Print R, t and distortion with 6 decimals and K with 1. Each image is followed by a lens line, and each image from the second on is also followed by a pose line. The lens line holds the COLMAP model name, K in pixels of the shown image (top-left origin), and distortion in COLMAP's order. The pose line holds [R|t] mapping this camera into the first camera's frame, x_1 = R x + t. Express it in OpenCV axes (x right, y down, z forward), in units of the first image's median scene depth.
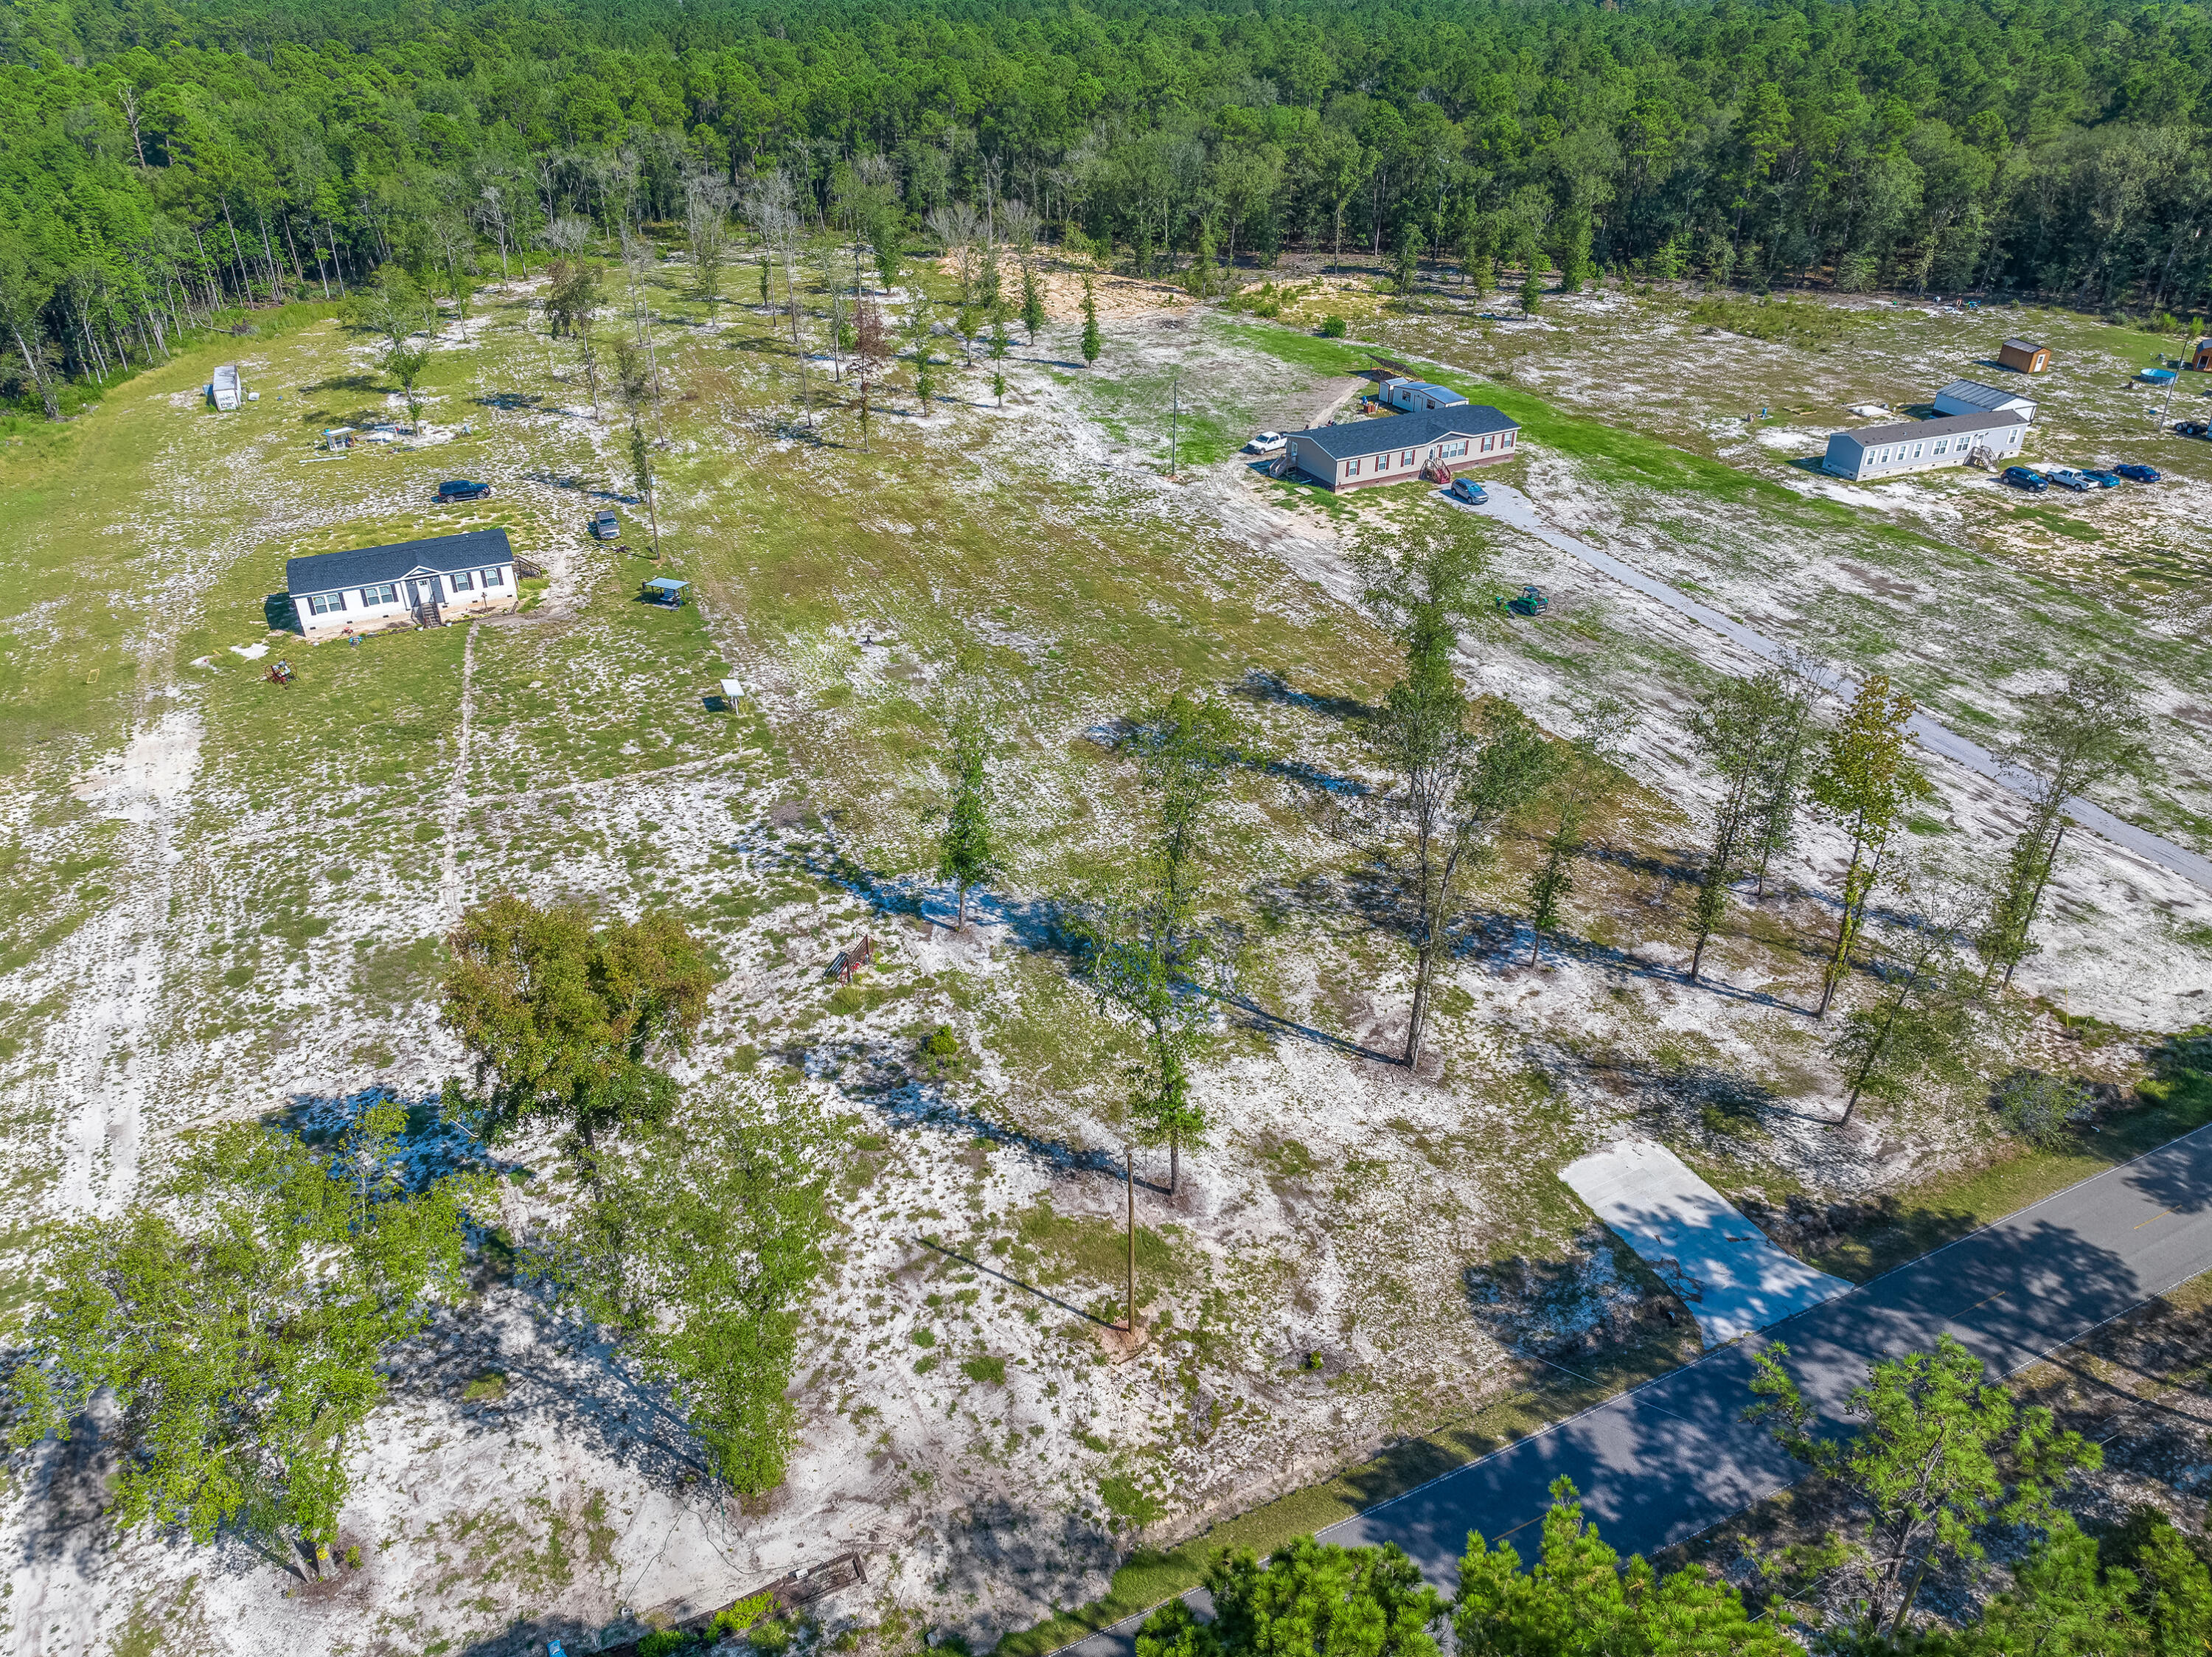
lens RADIAL K [[1549.3, 0, 1099.7], [0, 1549.3, 819.3], [0, 0, 1]] dist [-0.028599, 0.000124]
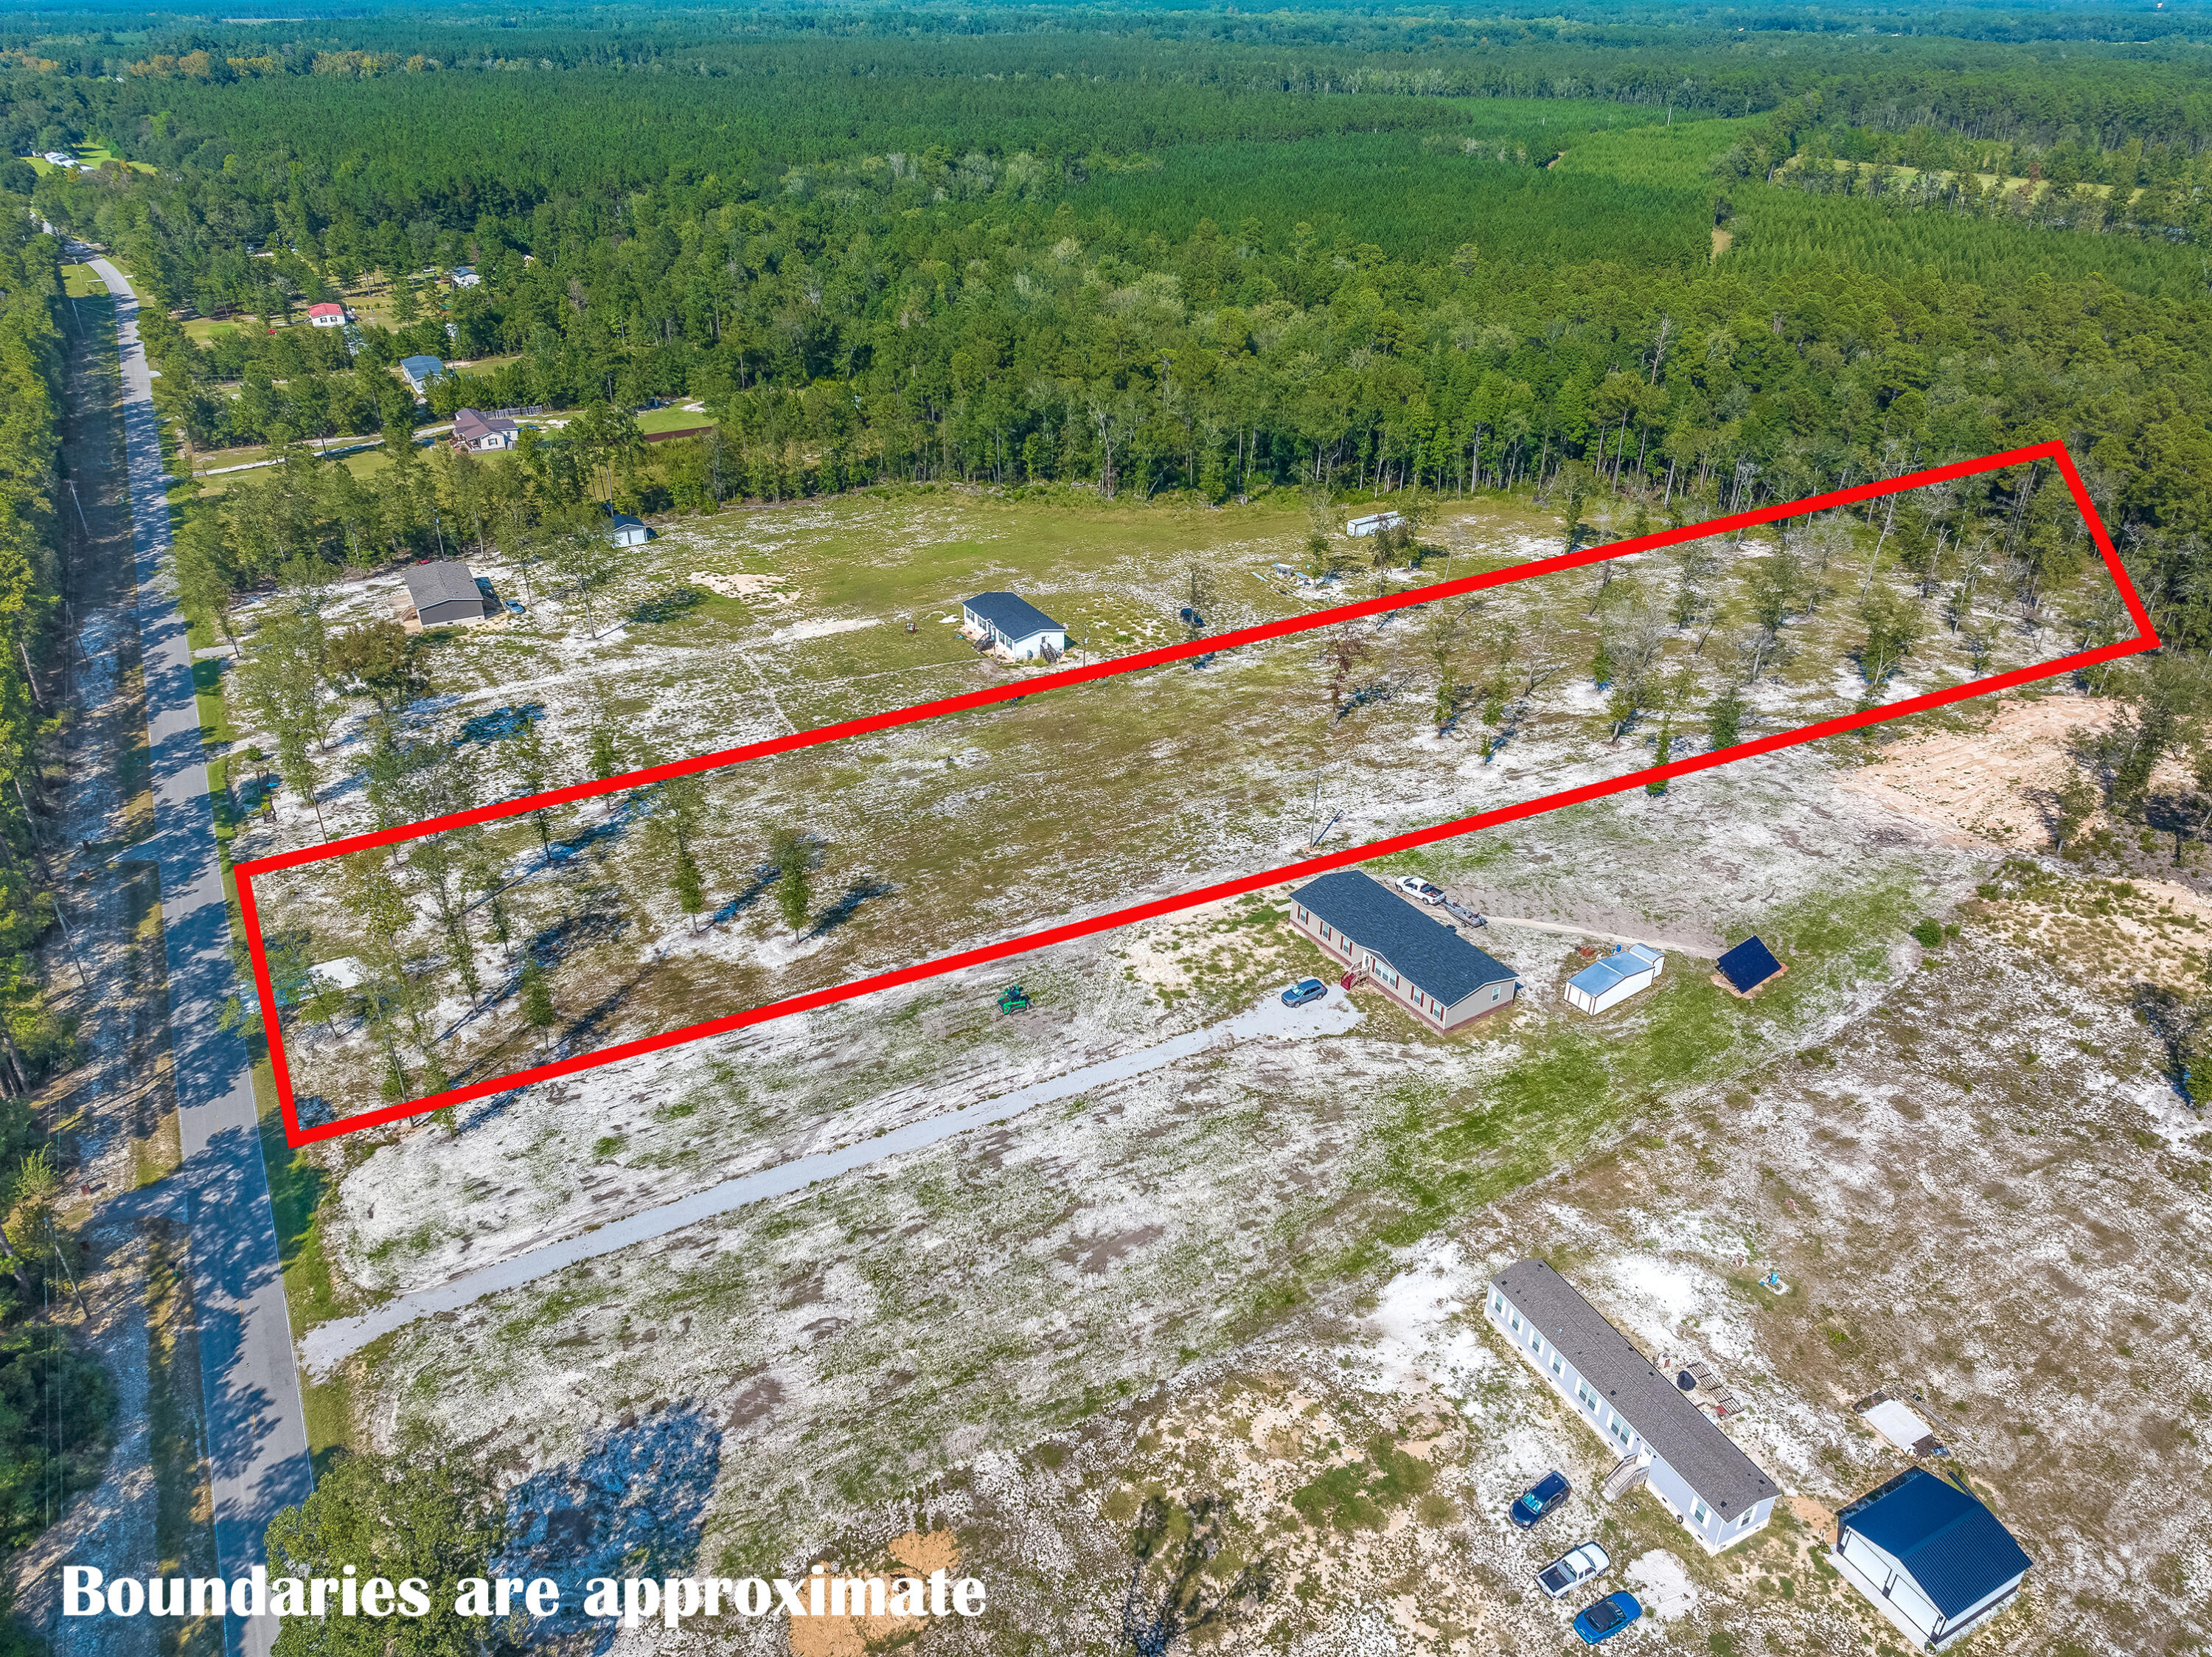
lens RADIAL K [[1549.3, 0, 1099.7], [0, 1549.3, 819.3], [0, 0, 1]] dist [-0.028599, 0.000124]
pose [[0.081826, 0.480359, -0.873246, 1.355401], [-0.508956, 0.773464, 0.377779, -0.790281], [0.856894, 0.413532, 0.307772, 0.709426]]
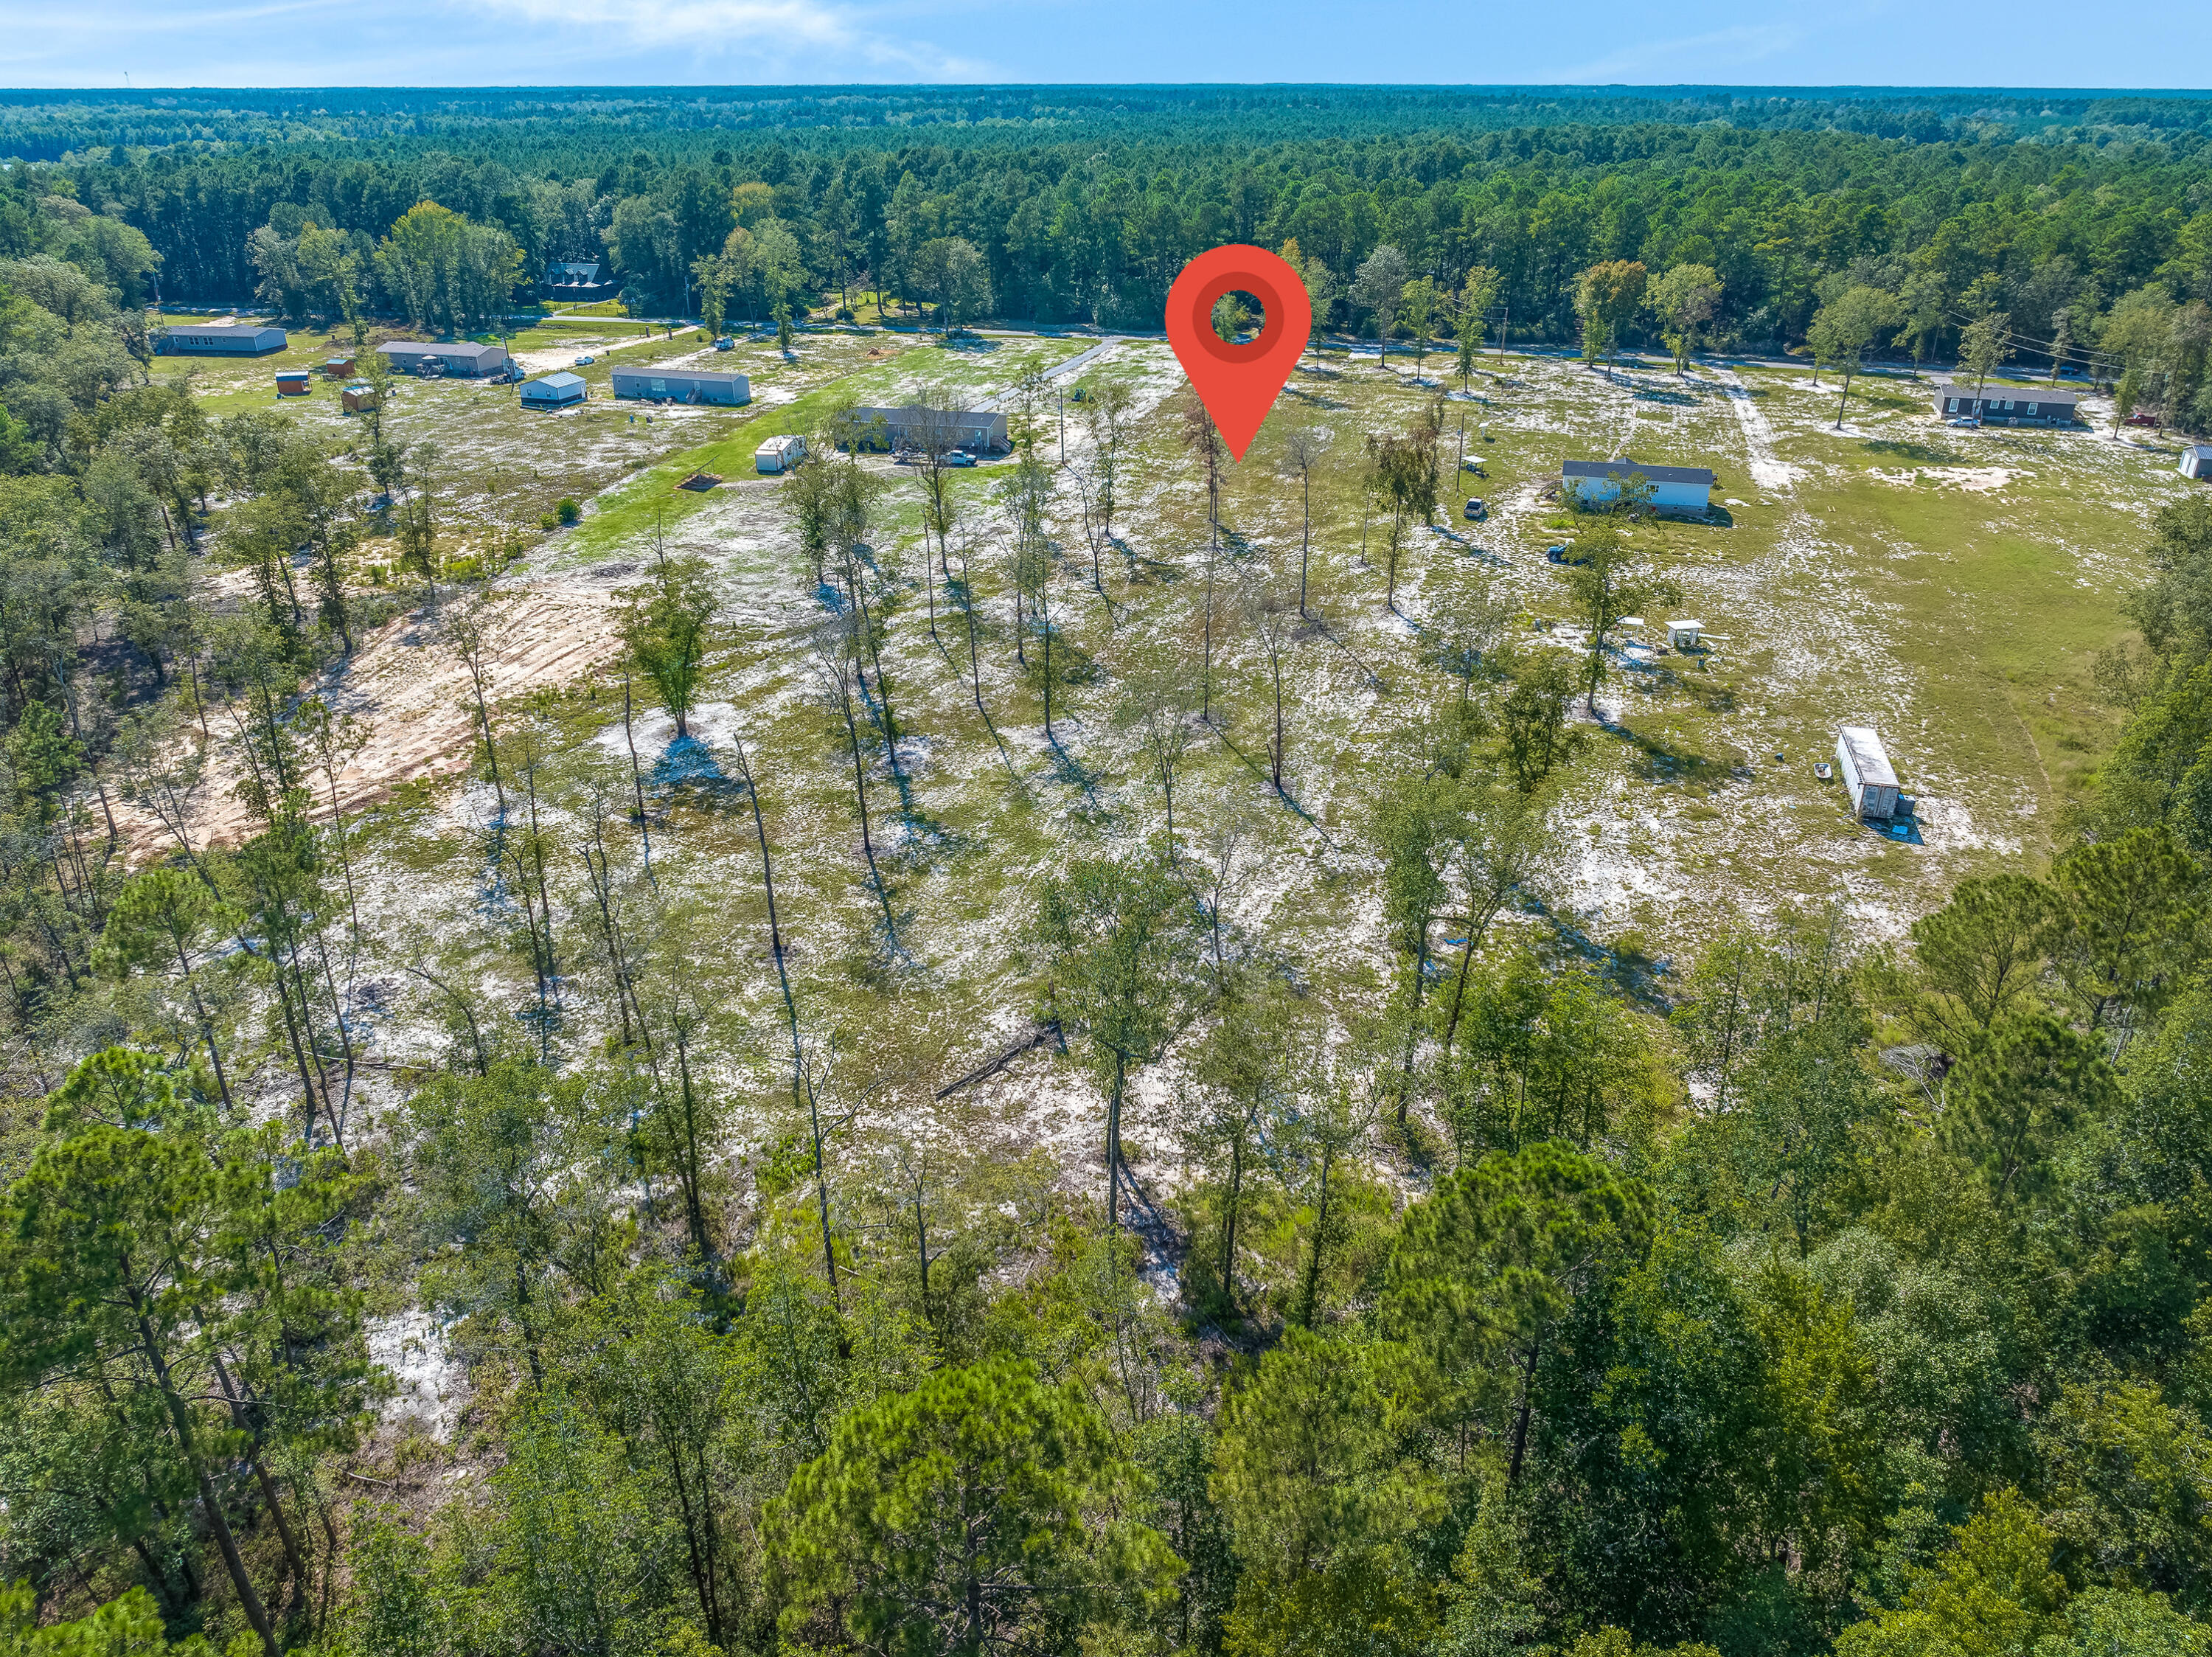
lens RADIAL K [[1545.0, 0, 1106.0], [0, 1545.0, 828.5], [0, 0, 1]] dist [-0.030098, 0.000178]
pose [[-0.752703, -0.285927, 0.593029, -1.153525], [0.339043, 0.603792, 0.721446, -1.318103], [-0.564347, 0.744097, -0.357535, 2.289081]]
